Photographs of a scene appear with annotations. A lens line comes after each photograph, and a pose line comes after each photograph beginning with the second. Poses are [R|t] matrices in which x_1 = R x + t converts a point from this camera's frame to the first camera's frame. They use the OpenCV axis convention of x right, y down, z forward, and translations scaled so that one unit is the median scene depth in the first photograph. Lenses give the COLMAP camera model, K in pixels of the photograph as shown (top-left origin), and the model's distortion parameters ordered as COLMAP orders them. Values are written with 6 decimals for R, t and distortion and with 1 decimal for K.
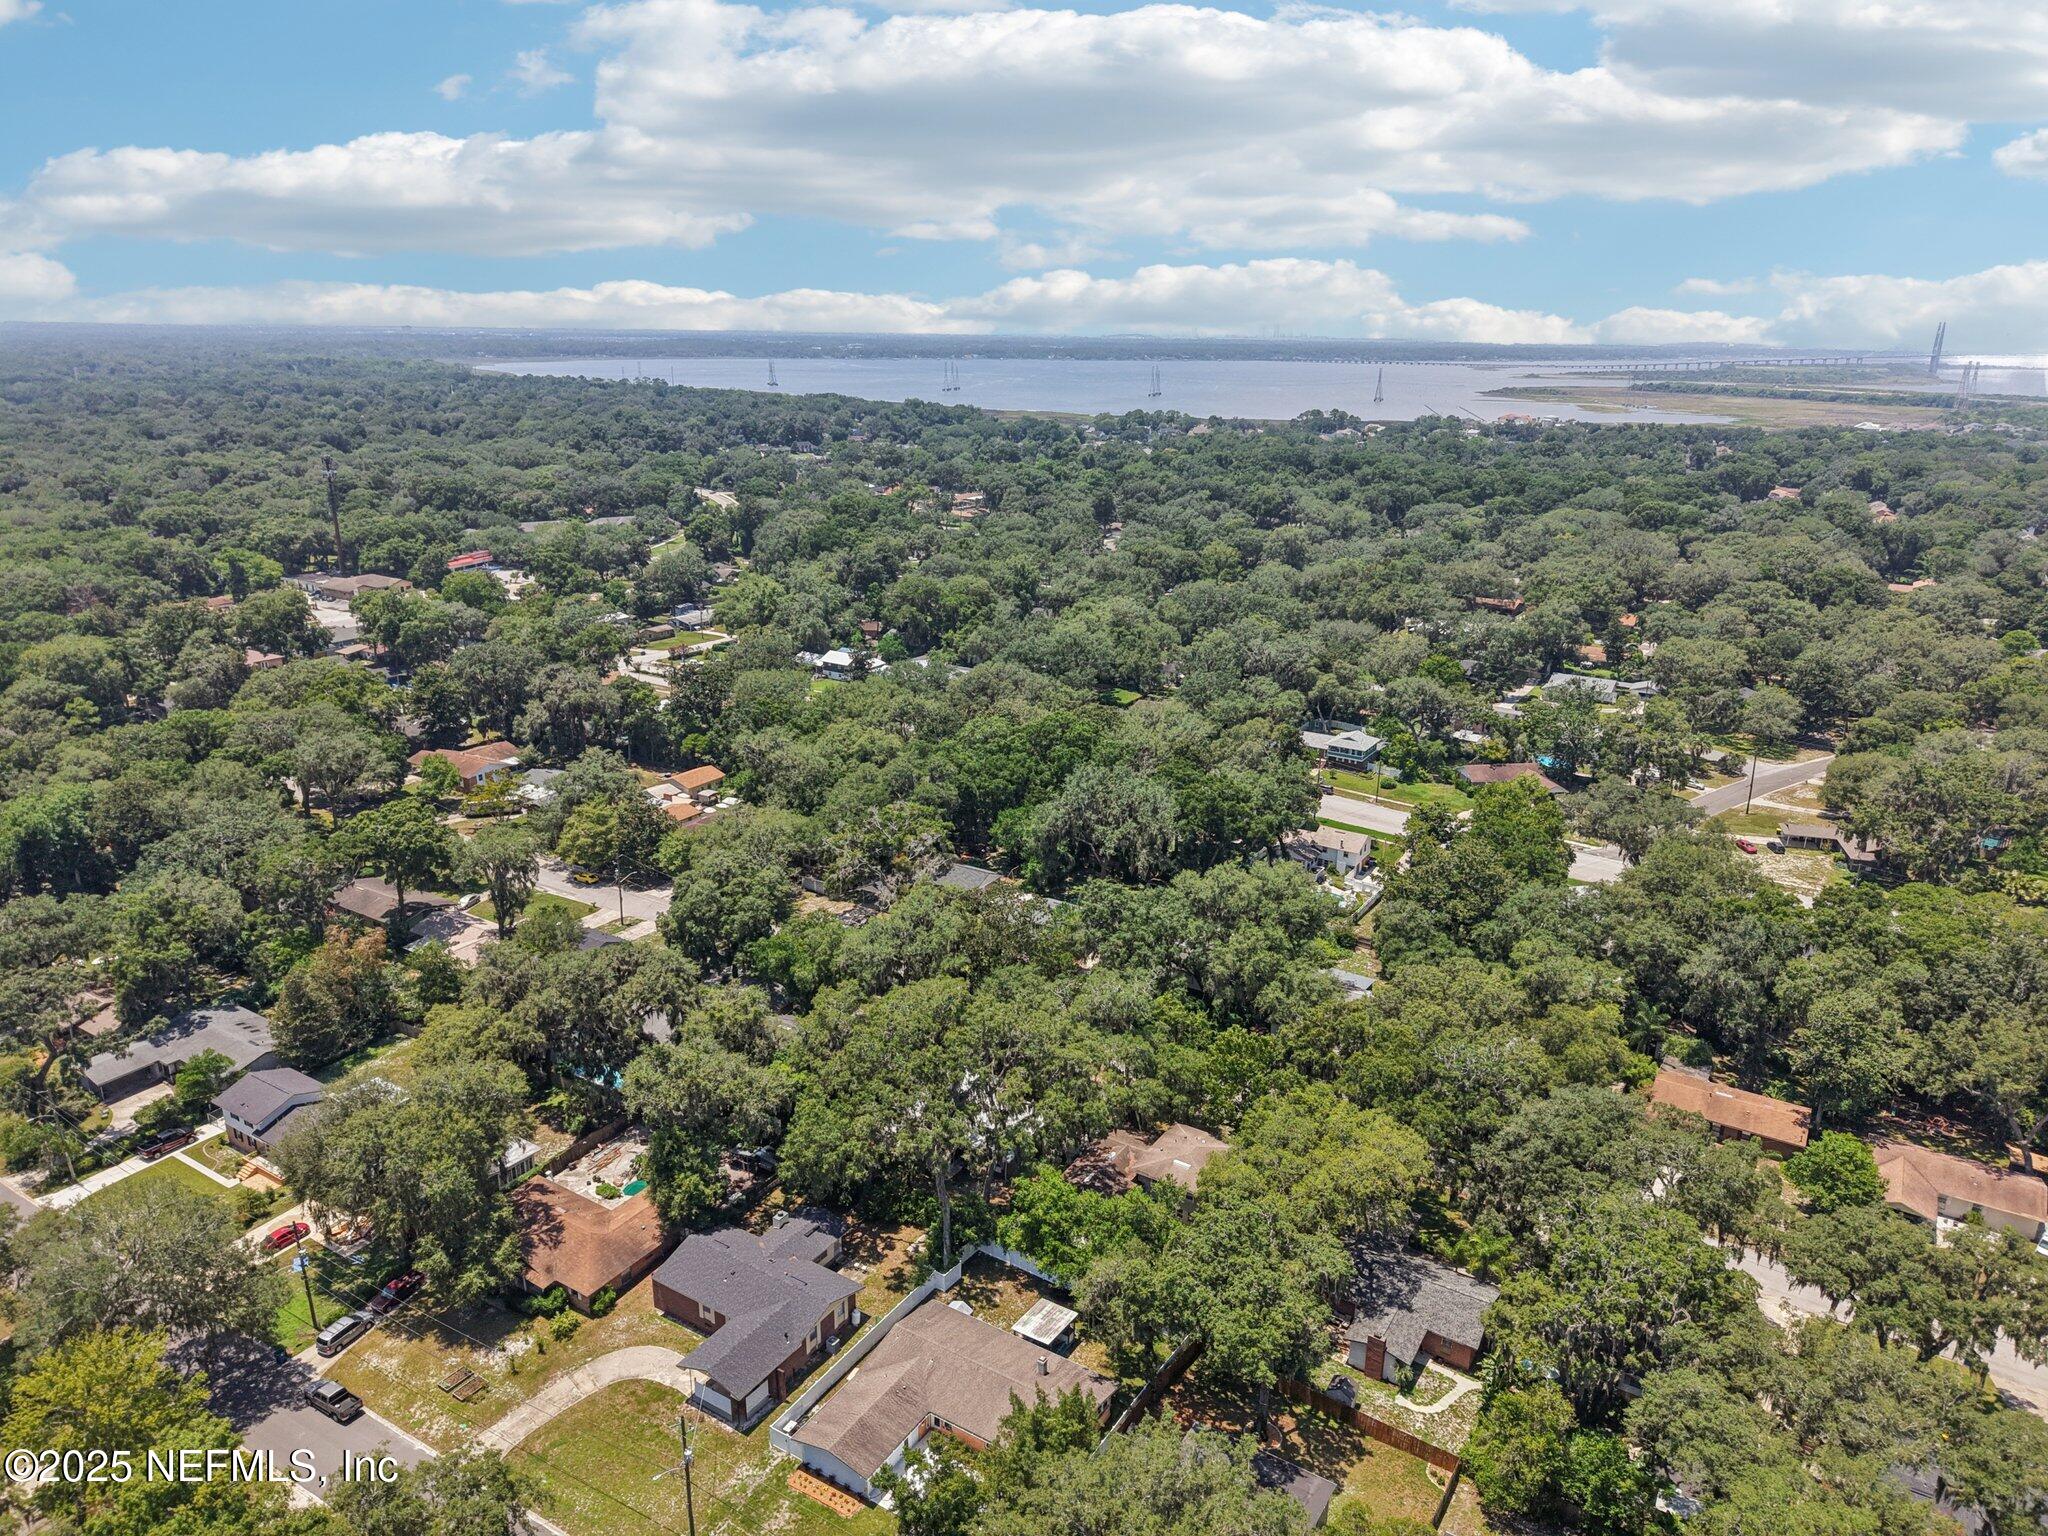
lens RADIAL K [[1454.1, 0, 1019.5], [0, 1454.1, 756.6], [0, 0, 1]] dist [0.012186, -0.008243]
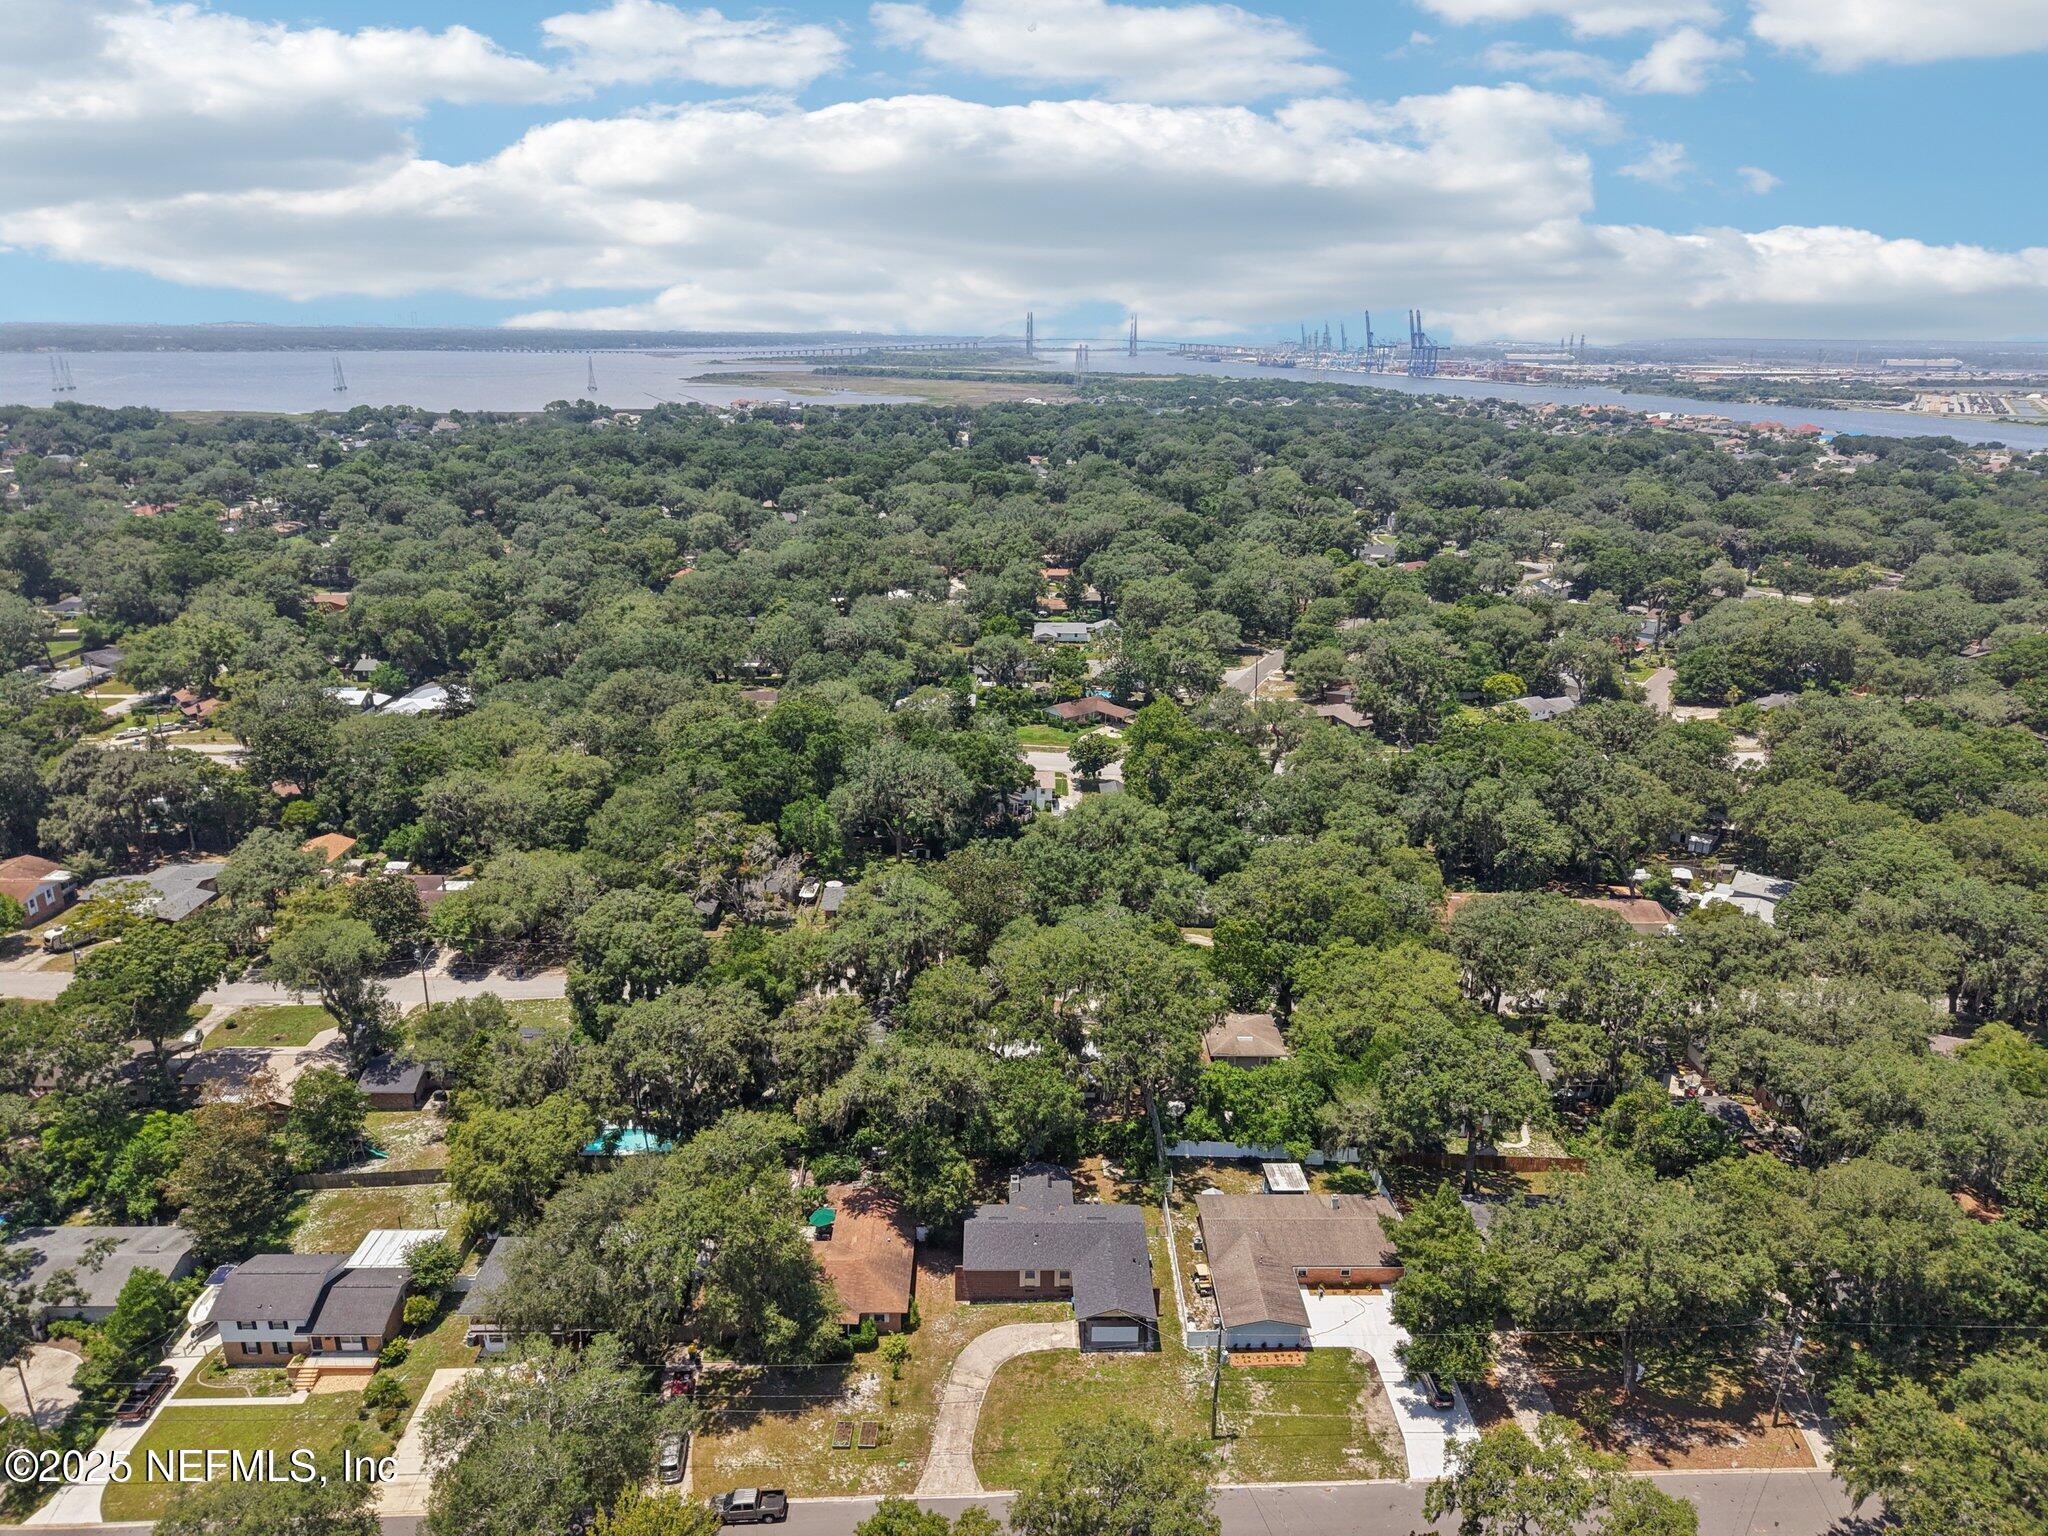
lens RADIAL K [[1454.1, 0, 1019.5], [0, 1454.1, 756.6], [0, 0, 1]] dist [0.012186, -0.008243]
pose [[0.823325, -0.163574, 0.543488, -0.342489], [0.158547, 0.985734, 0.056496, -0.023165], [-0.544976, 0.039654, 0.837513, 0.052676]]
